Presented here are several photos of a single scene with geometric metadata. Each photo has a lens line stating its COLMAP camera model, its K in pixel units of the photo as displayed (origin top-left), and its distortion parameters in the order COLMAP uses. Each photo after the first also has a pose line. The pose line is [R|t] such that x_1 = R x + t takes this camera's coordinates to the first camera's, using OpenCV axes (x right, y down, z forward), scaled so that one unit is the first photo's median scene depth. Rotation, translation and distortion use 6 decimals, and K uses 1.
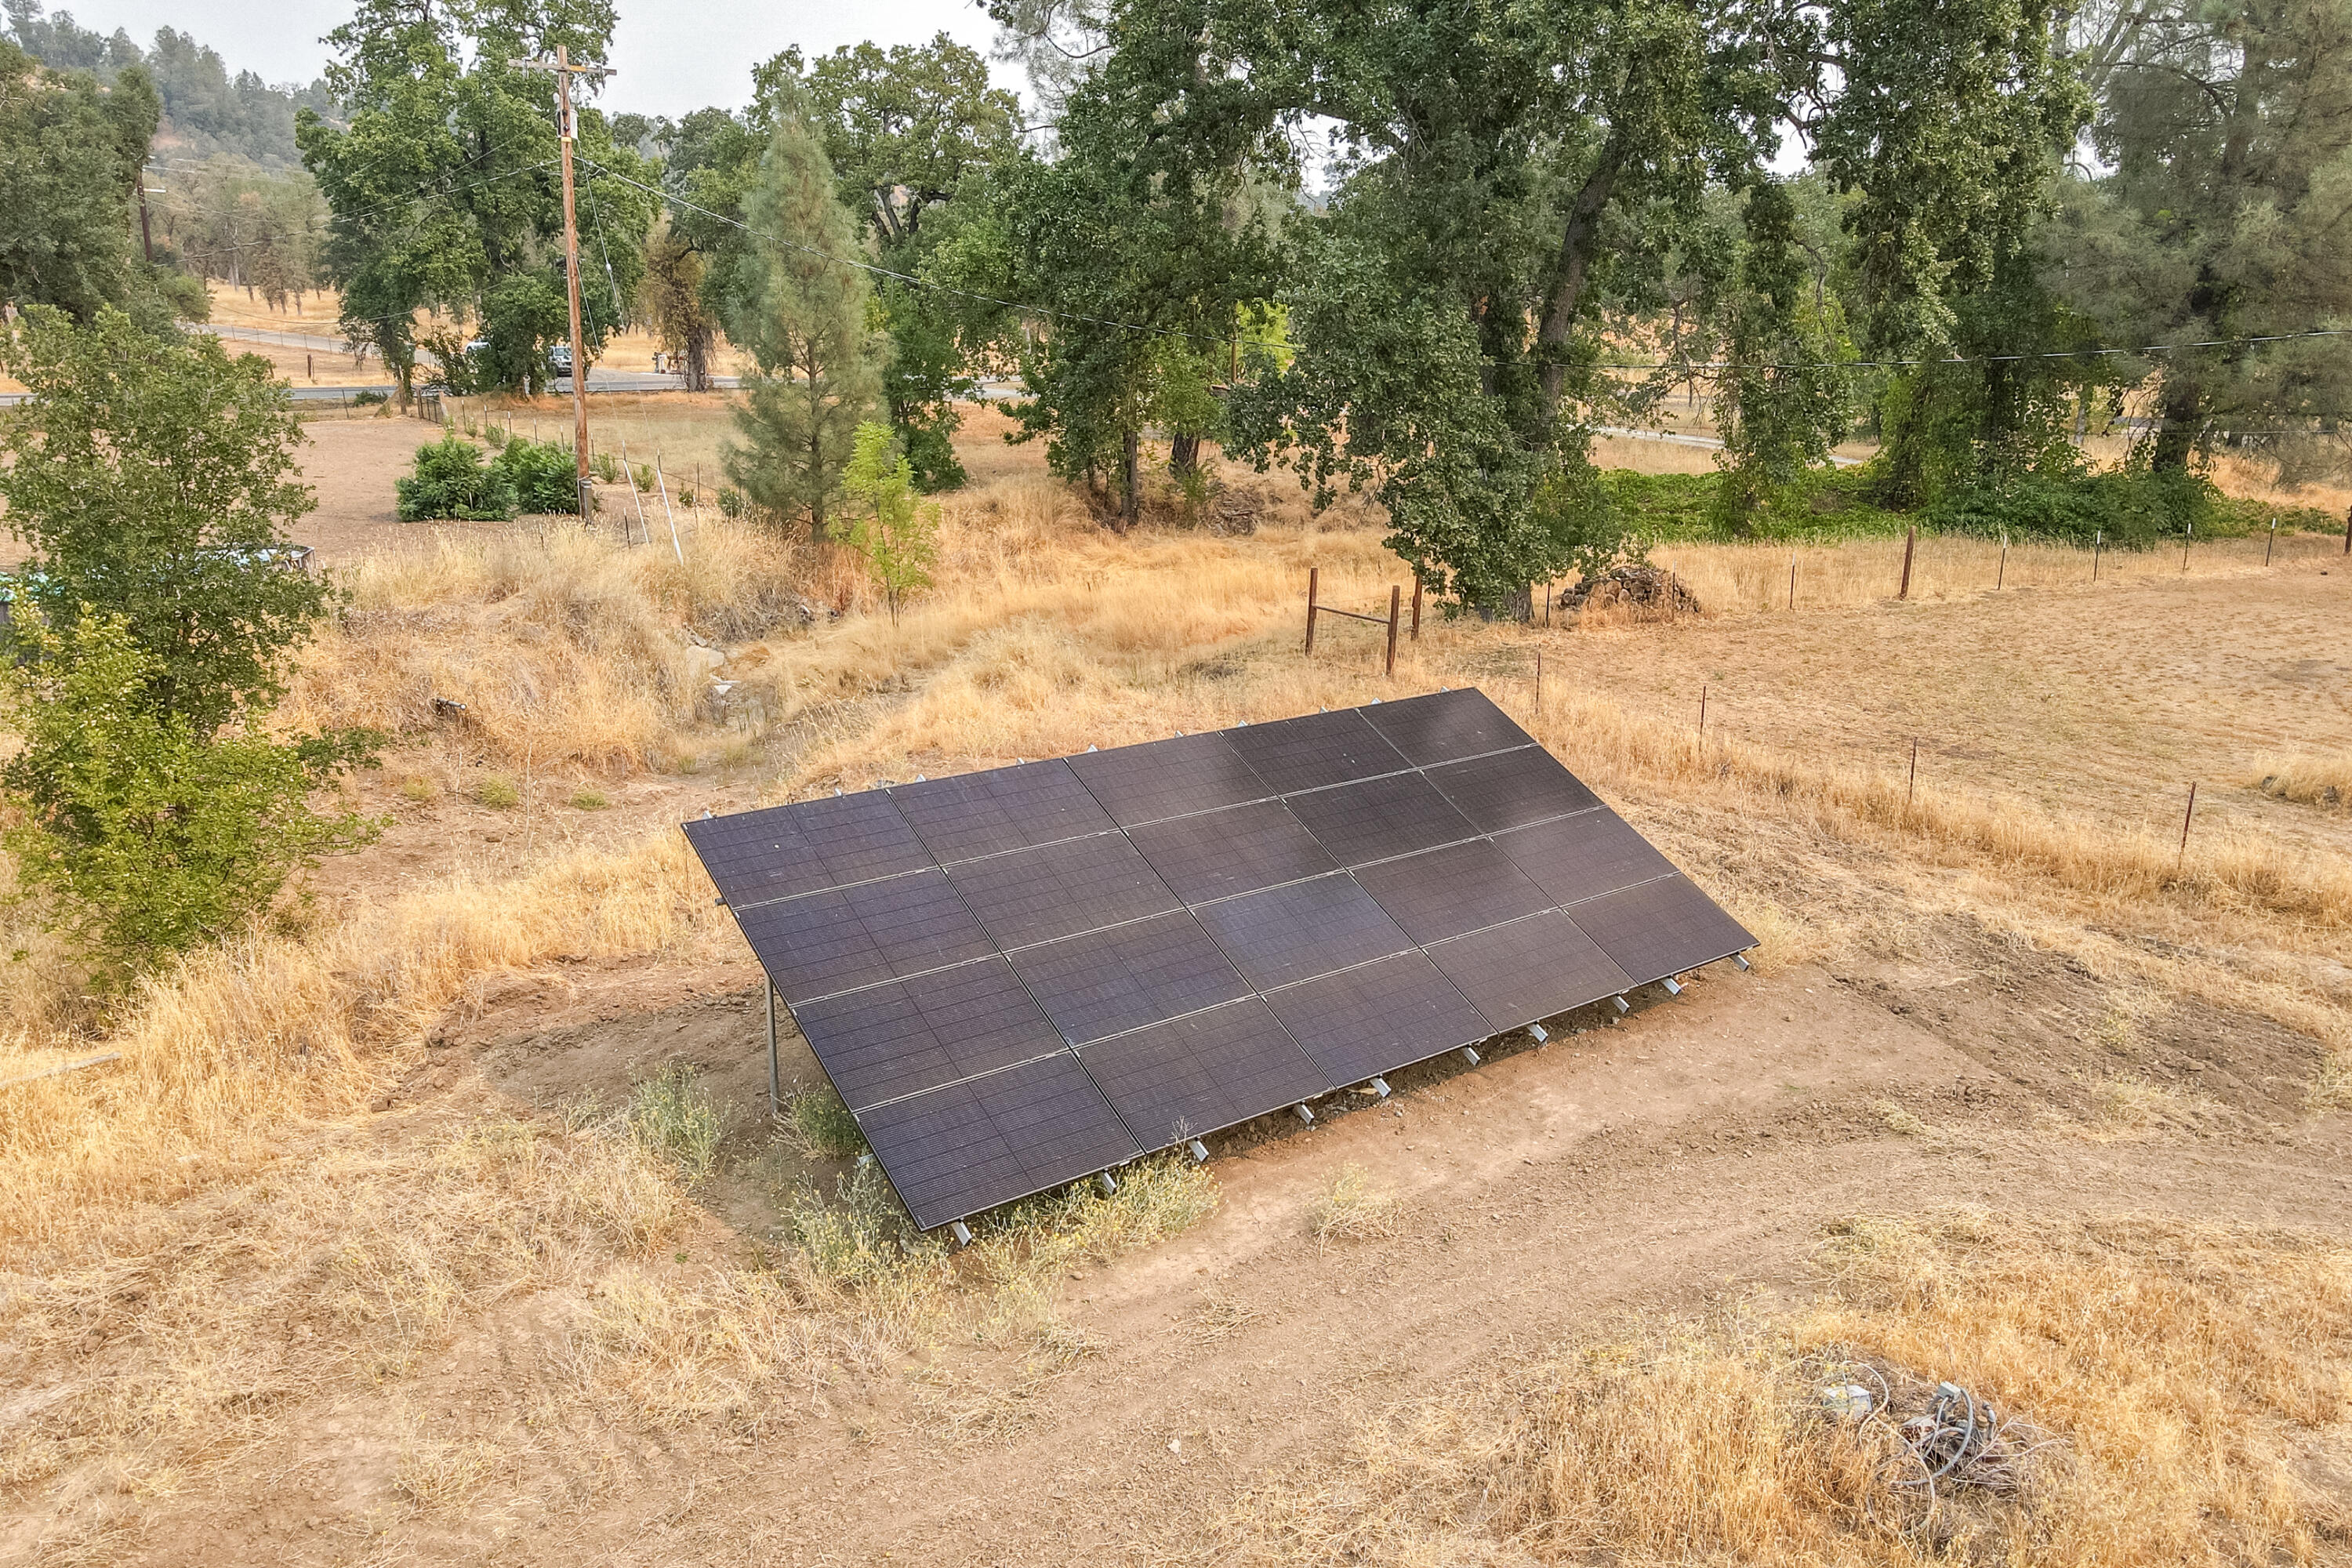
lens RADIAL K [[1726.3, 0, 1163.0], [0, 1726.3, 787.2], [0, 0, 1]] dist [0.003171, 0.025702]
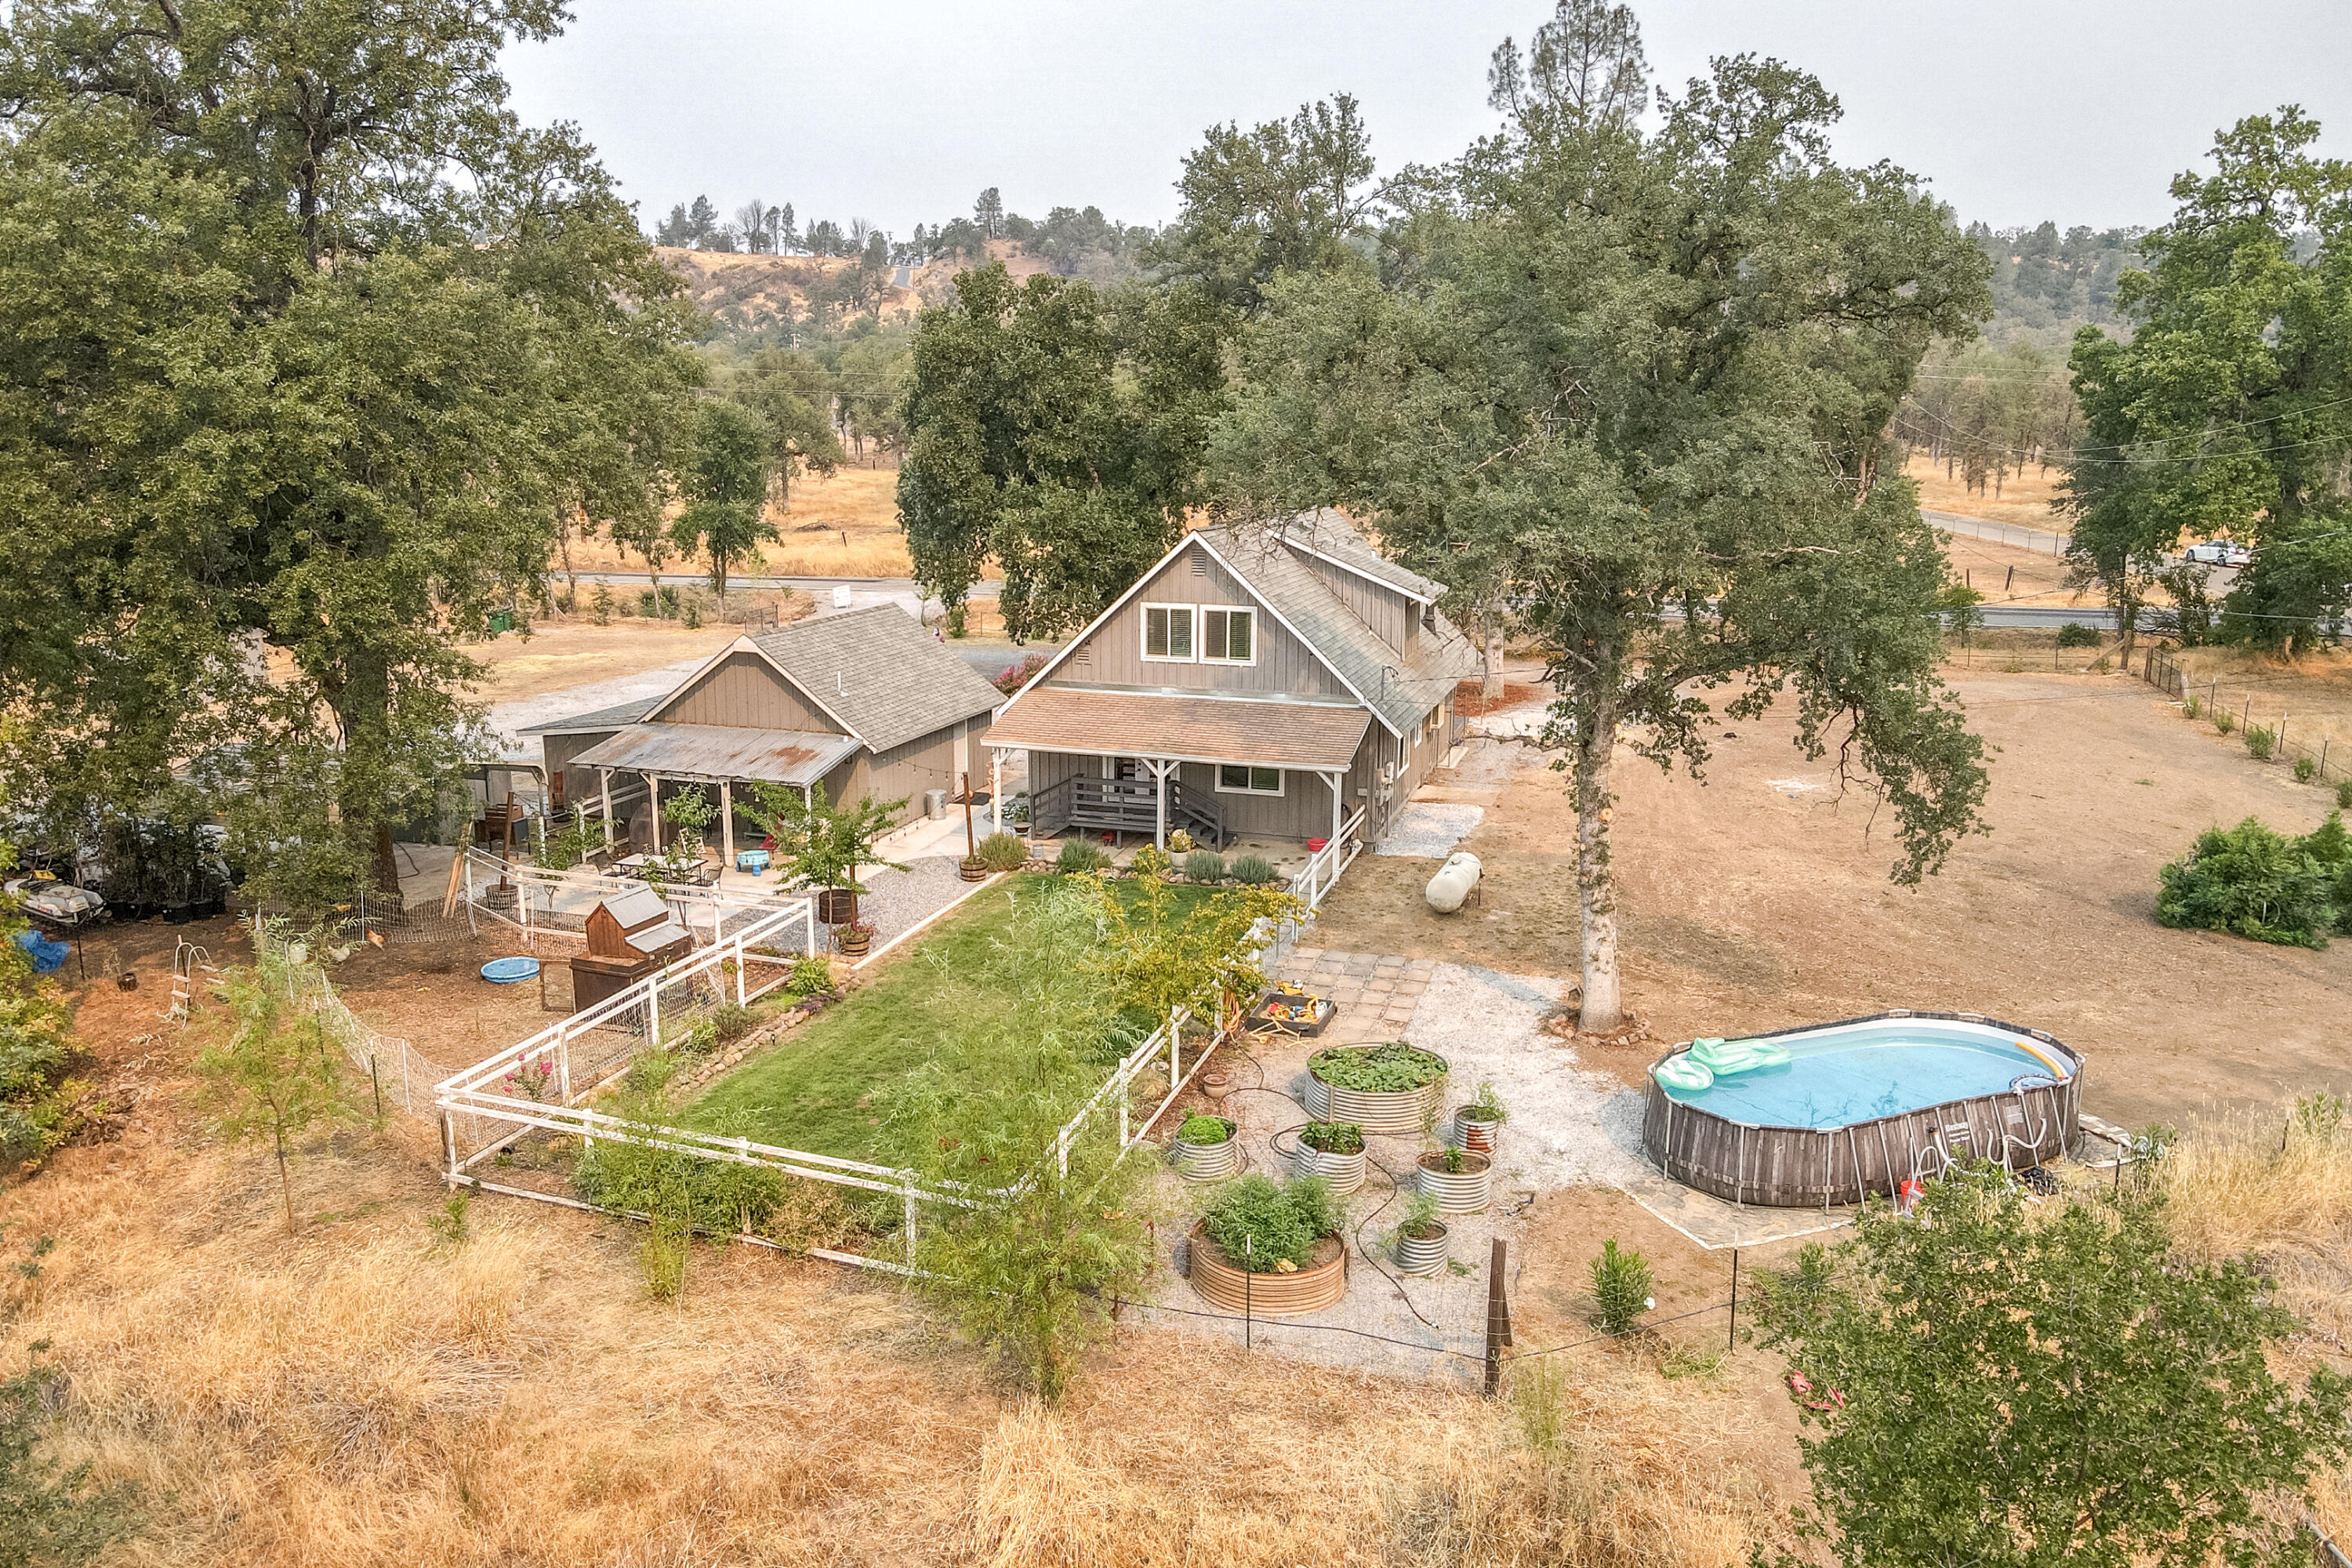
lens RADIAL K [[1726.3, 0, 1180.6], [0, 1726.3, 775.1], [0, 0, 1]] dist [0.003171, 0.025702]
pose [[0.648245, 0.156114, -0.745256, -0.097390], [-0.209947, 0.977462, 0.022138, -0.087519], [0.731916, 0.142113, 0.666410, 0.100301]]
